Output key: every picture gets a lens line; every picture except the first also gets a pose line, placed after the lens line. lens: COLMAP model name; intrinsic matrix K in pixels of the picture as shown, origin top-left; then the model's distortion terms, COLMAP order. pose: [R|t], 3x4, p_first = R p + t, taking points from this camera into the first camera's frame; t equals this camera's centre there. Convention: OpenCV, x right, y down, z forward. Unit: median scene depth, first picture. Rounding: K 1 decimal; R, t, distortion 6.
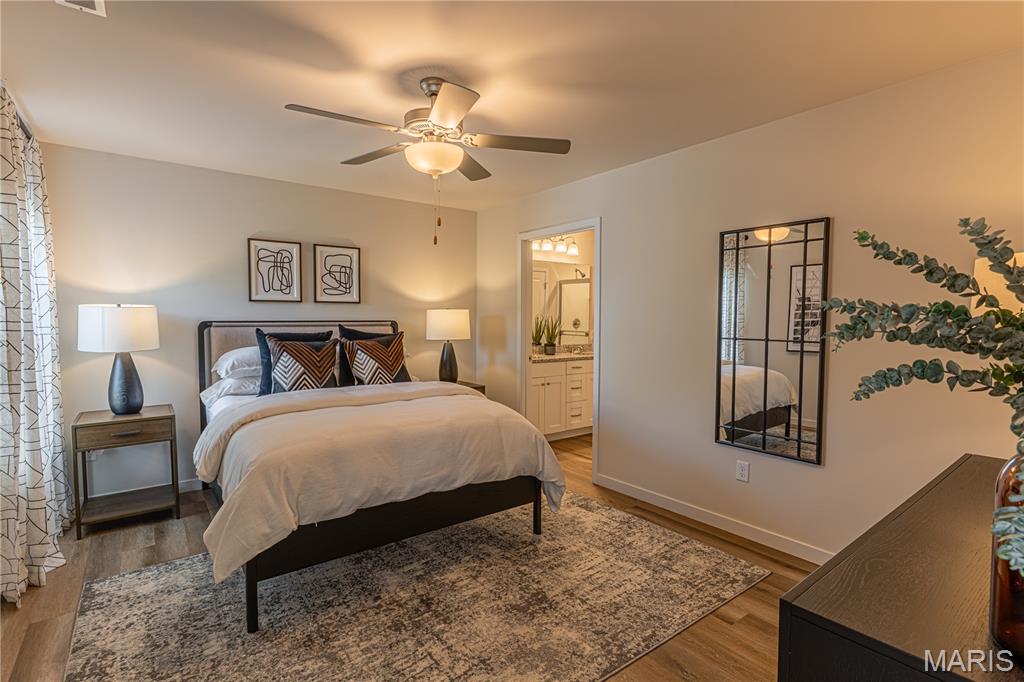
lens RADIAL K [[491.1, 0, 512.4], [0, 491.1, 342.4], [0, 0, 1]] dist [0.001867, 0.000157]
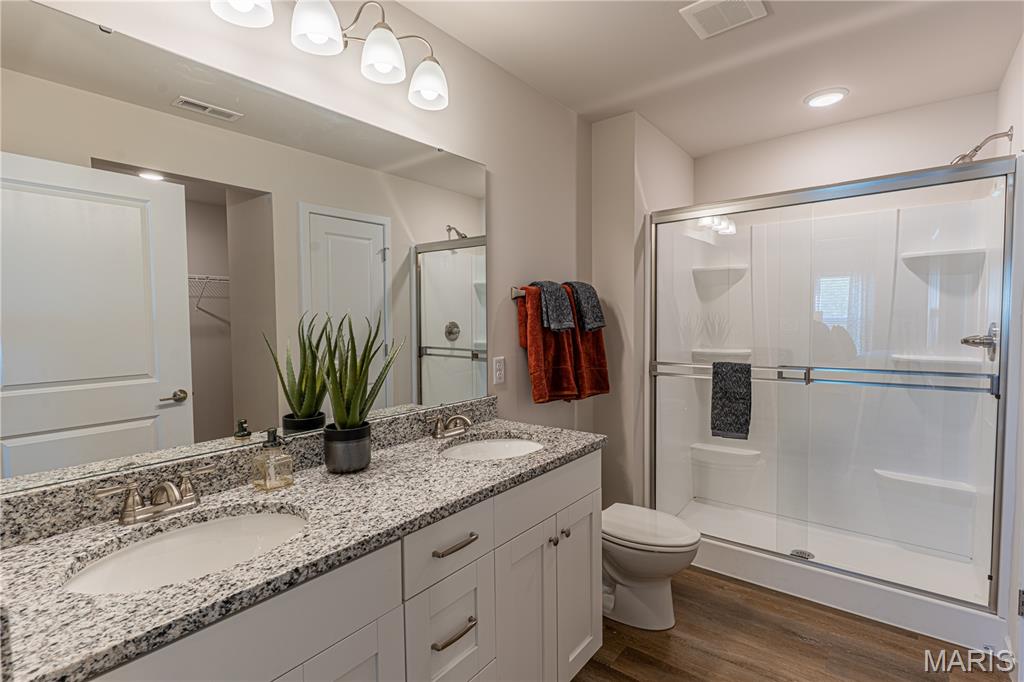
lens RADIAL K [[491.1, 0, 507.8], [0, 491.1, 342.0], [0, 0, 1]] dist [0.001867, 0.000157]
pose [[0.971474, -0.026957, 0.235609, 0.069601], [0.027545, 0.999620, 0.000798, -0.027884], [-0.235541, 0.005715, 0.971848, 0.516269]]
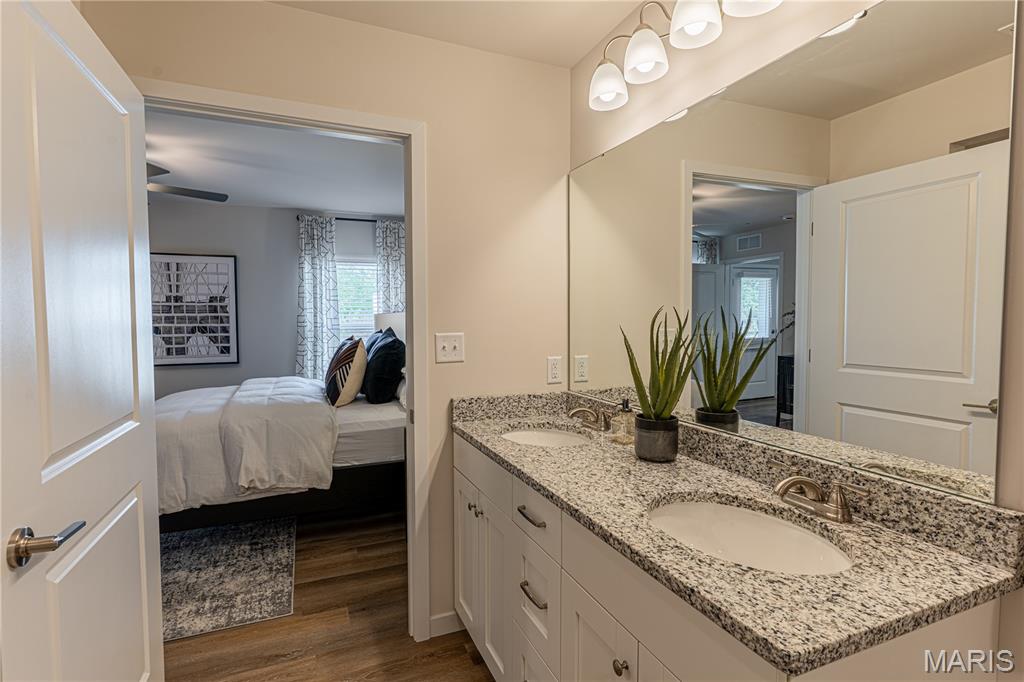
lens RADIAL K [[491.1, 0, 507.6], [0, 491.1, 341.2], [0, 0, 1]] dist [0.001867, 0.000157]
pose [[-0.258830, 0.045653, -0.964843, 0.215079], [-0.041201, 0.997452, 0.058248, -0.035095], [0.965044, 0.054829, -0.256289, 0.660425]]
